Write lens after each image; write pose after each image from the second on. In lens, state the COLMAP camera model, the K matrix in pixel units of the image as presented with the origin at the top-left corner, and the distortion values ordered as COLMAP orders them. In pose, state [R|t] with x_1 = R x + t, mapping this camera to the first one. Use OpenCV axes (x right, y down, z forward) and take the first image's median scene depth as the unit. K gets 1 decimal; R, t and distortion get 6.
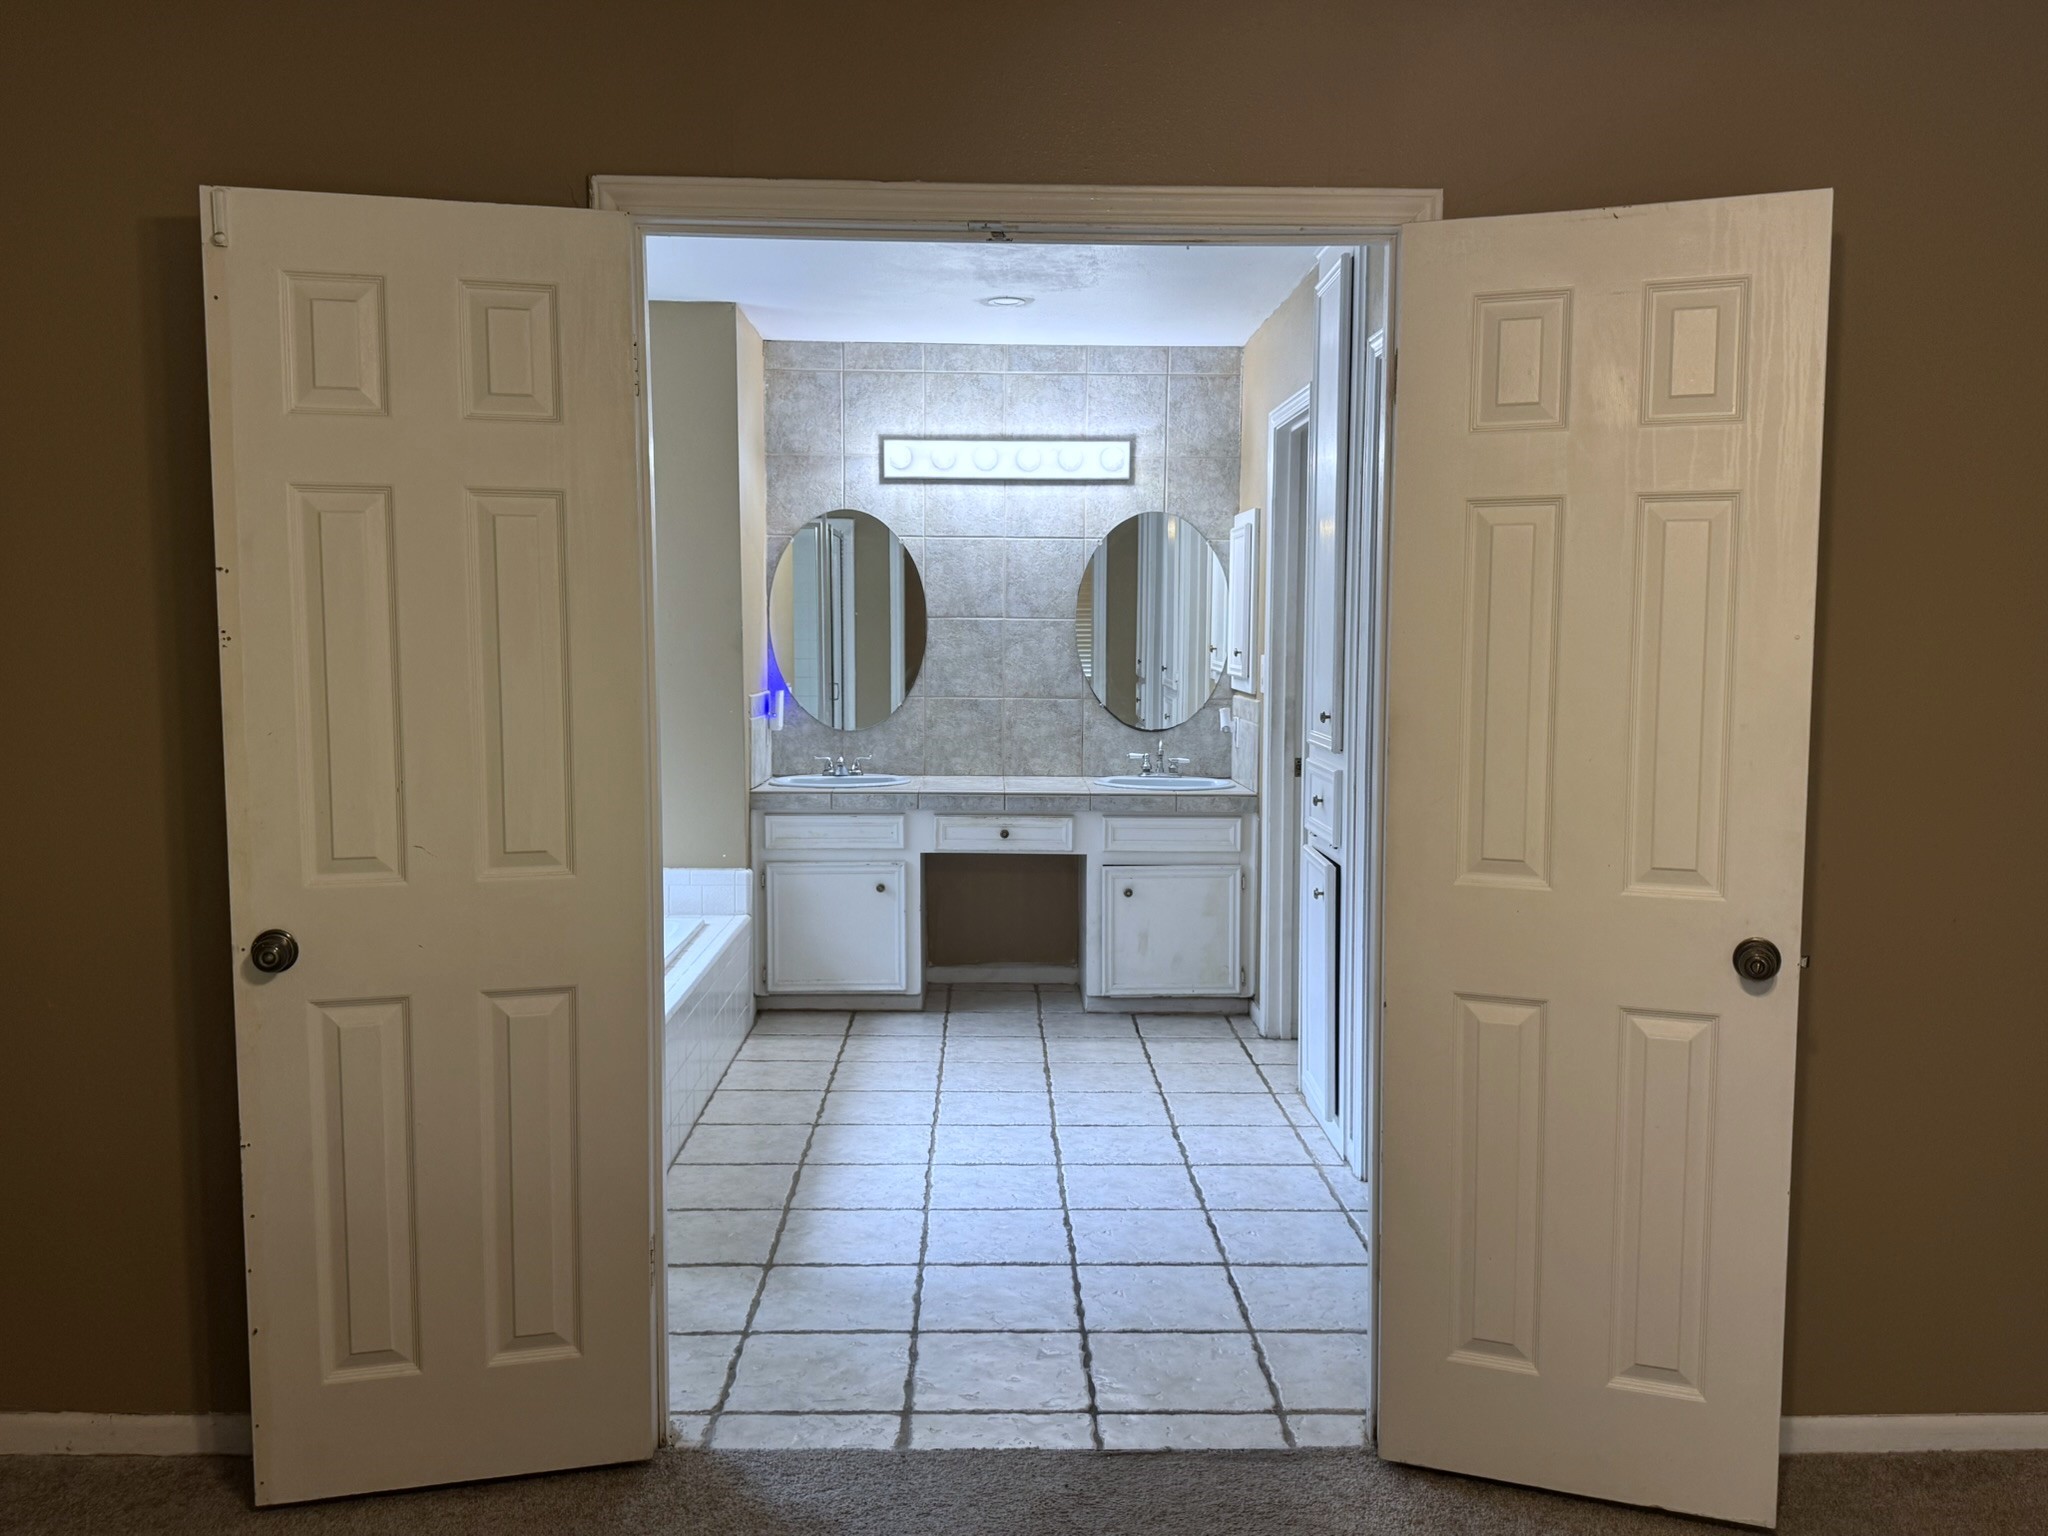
lens RADIAL K [[1679.9, 0, 1029.3], [0, 1679.9, 785.0], [0, 0, 1]] dist [0.093268, -0.004098]
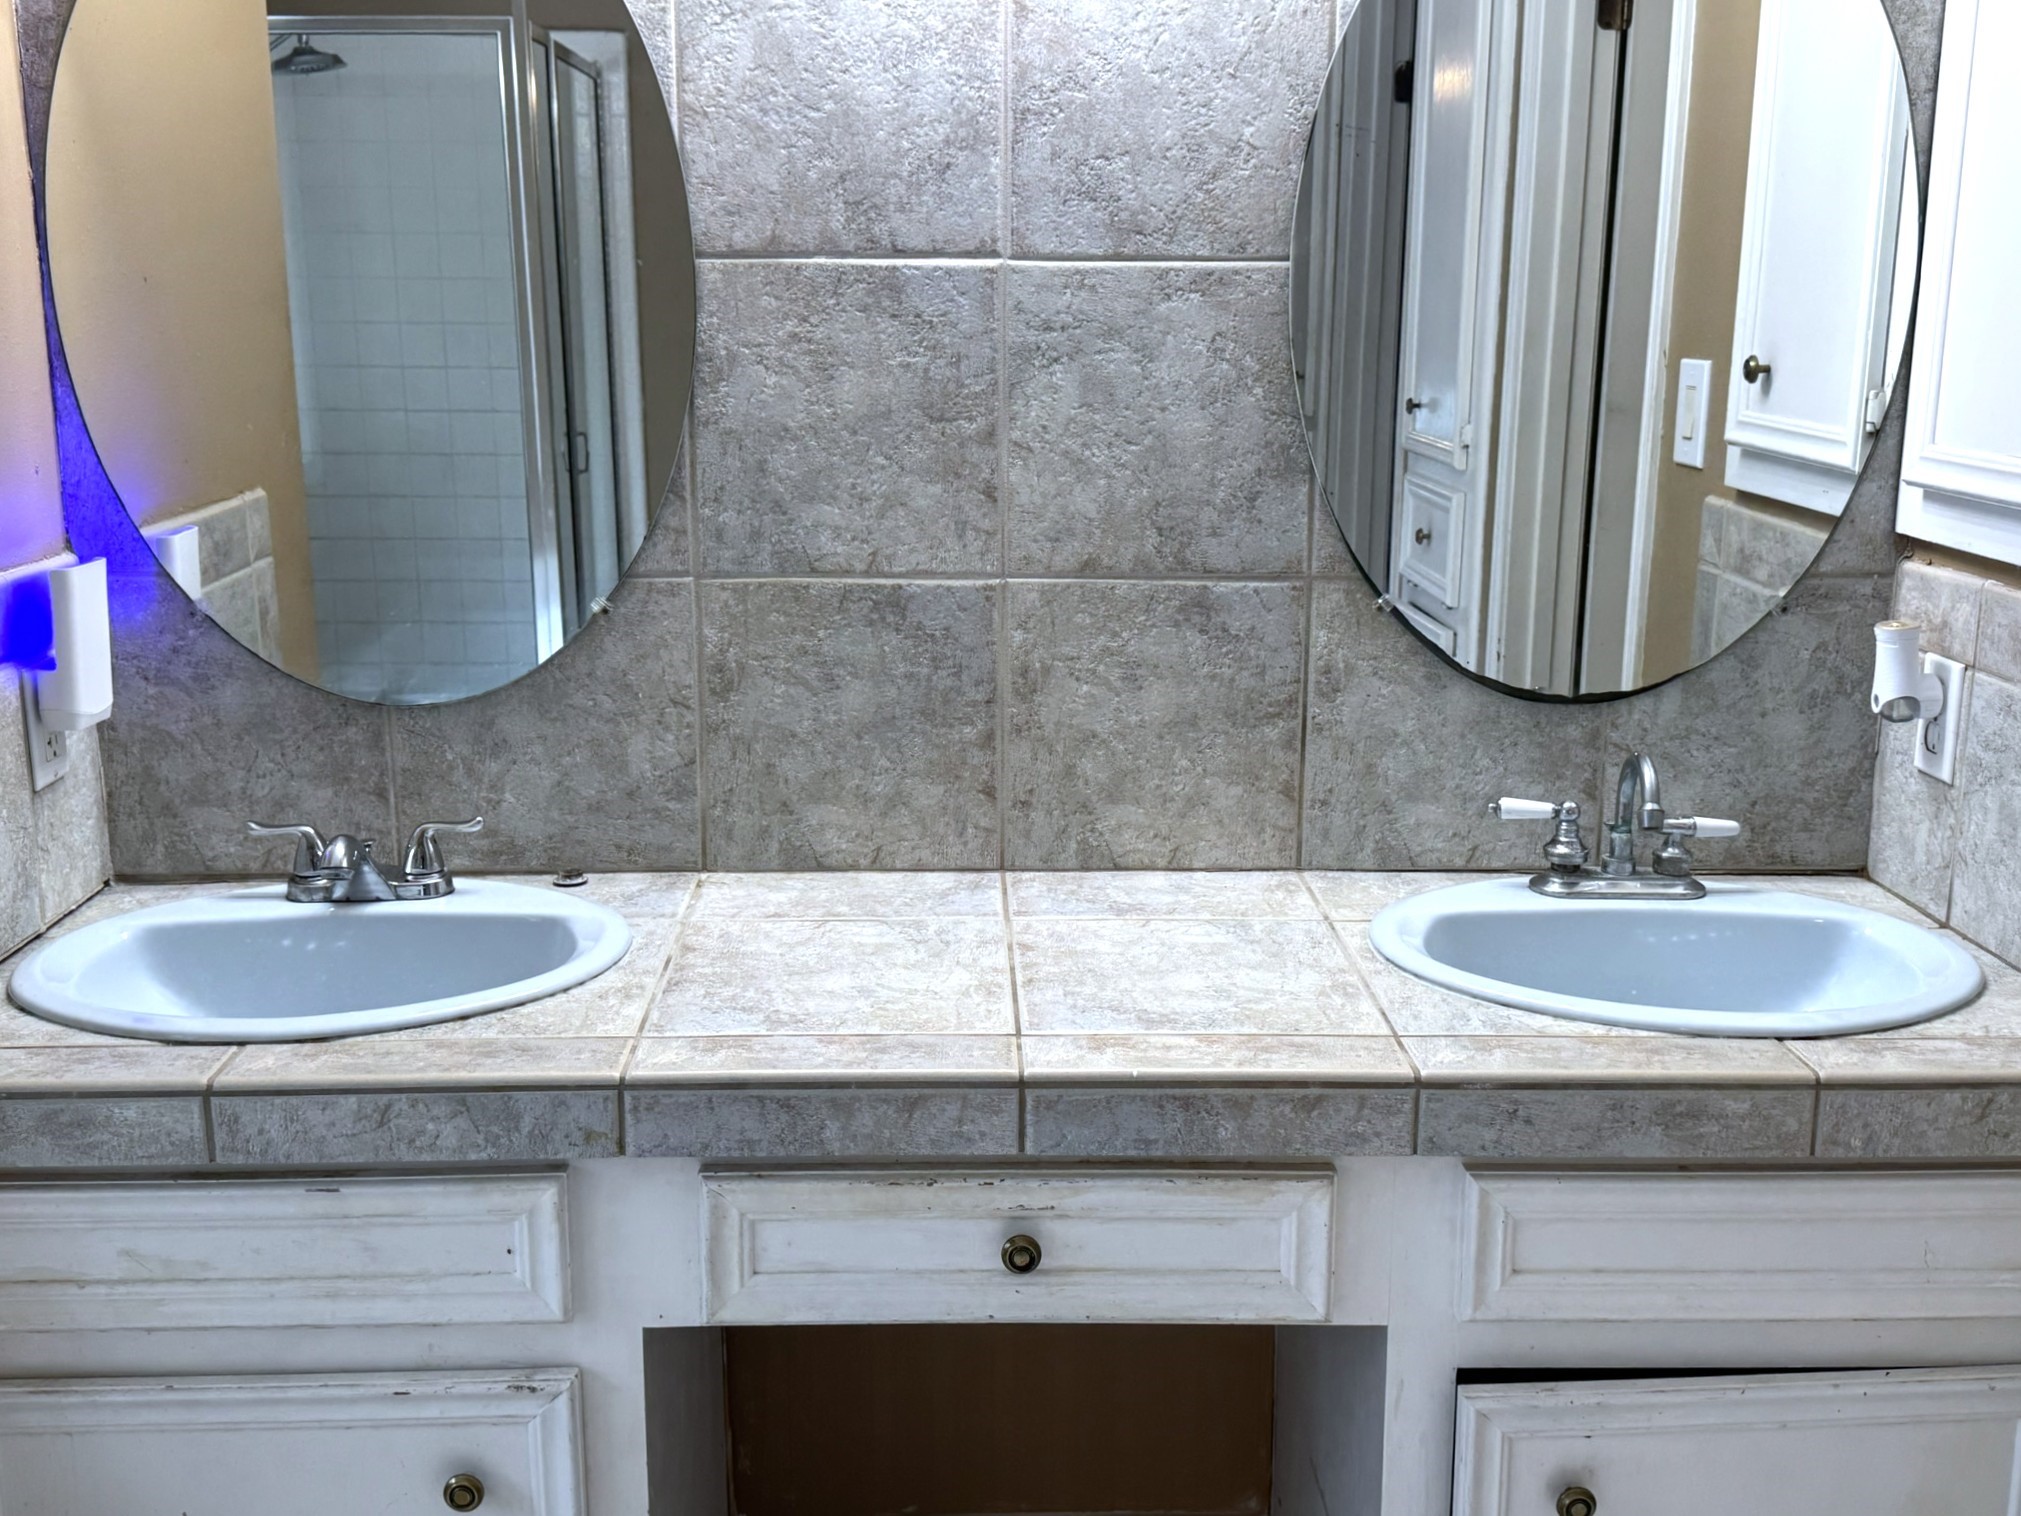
lens RADIAL K [[2056.1, 0, 1010.5], [0, 2056.1, 758.0], [0, 0, 1]] dist [0.190582, -0.430948]
pose [[0.999977, -0.004402, 0.005255, -0.015984], [0.003694, 0.991780, 0.127900, -0.065126], [-0.005775, -0.127878, 0.991773, 0.683666]]
